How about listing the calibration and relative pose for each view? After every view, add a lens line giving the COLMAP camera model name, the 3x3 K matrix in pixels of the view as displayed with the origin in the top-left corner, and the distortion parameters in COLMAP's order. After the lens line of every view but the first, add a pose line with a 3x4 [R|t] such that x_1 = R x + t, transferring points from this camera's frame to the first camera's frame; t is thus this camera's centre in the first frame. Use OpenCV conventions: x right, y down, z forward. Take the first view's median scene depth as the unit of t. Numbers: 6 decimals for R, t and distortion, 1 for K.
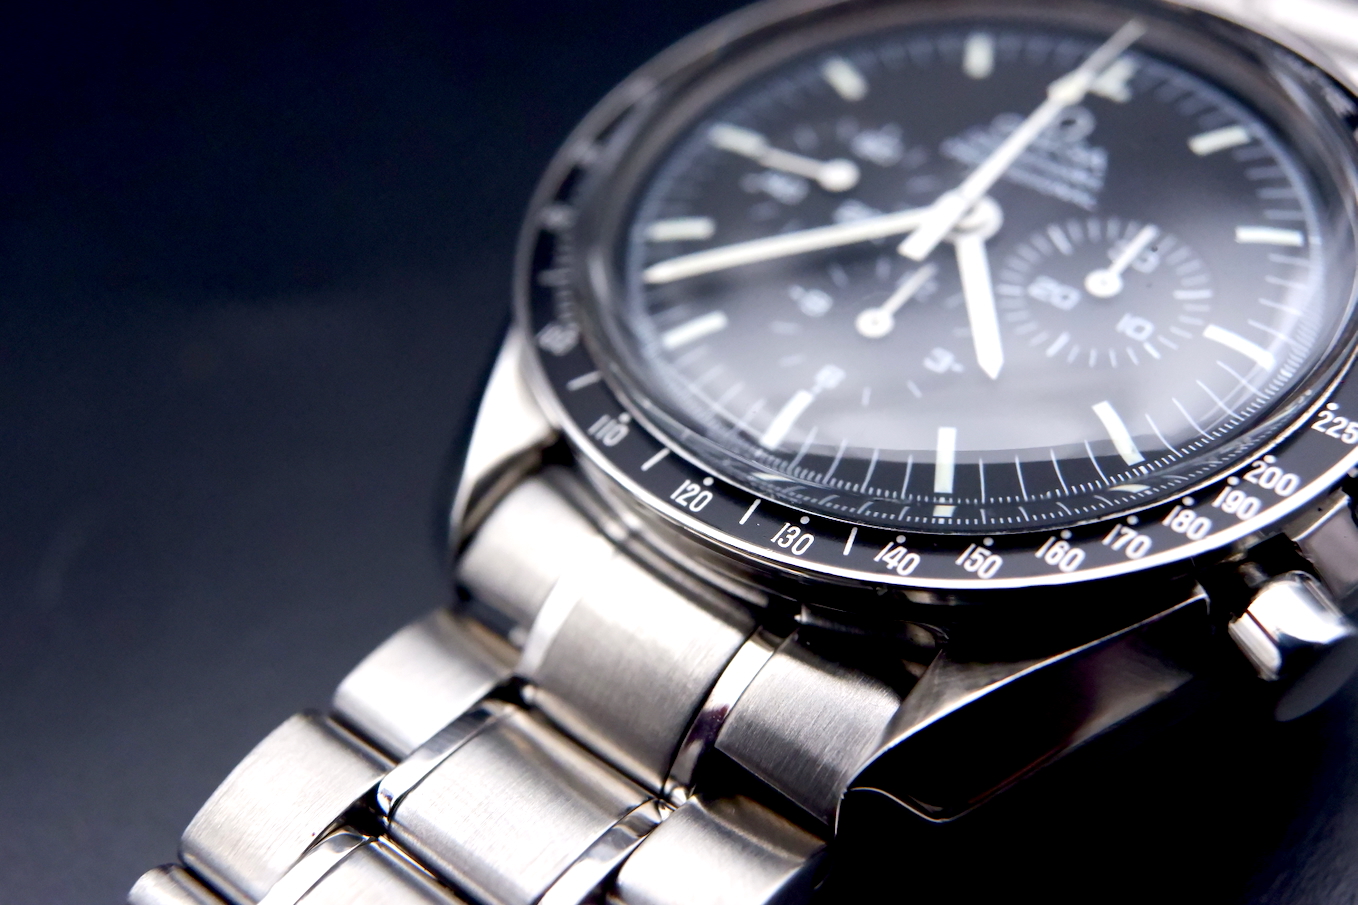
lens RADIAL K [[1345.9, 0, 679.0], [0, 1345.9, 452.5], [0, 0, 1]] dist [0.069370, -0.389721]
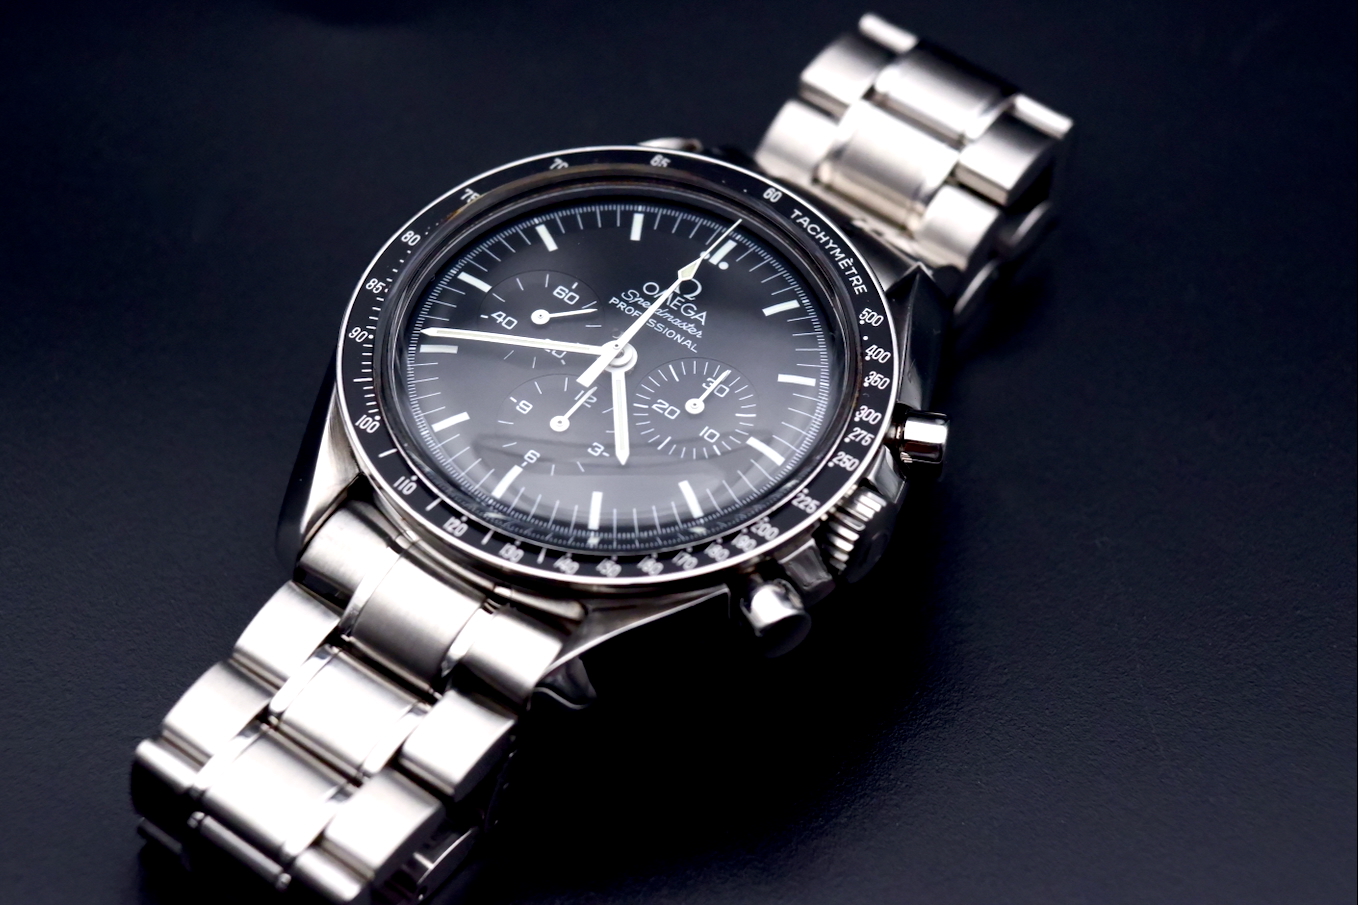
lens RADIAL K [[3670.4, 0, 679.0], [0, 3670.4, 452.5], [0, 0, 1]] dist [-0.468046, 0.034071]
pose [[0.980439, 0.039520, 0.192817, -0.641742], [-0.050522, 0.997343, 0.052480, -0.336547], [-0.190230, -0.061195, 0.979830, -3.824428]]
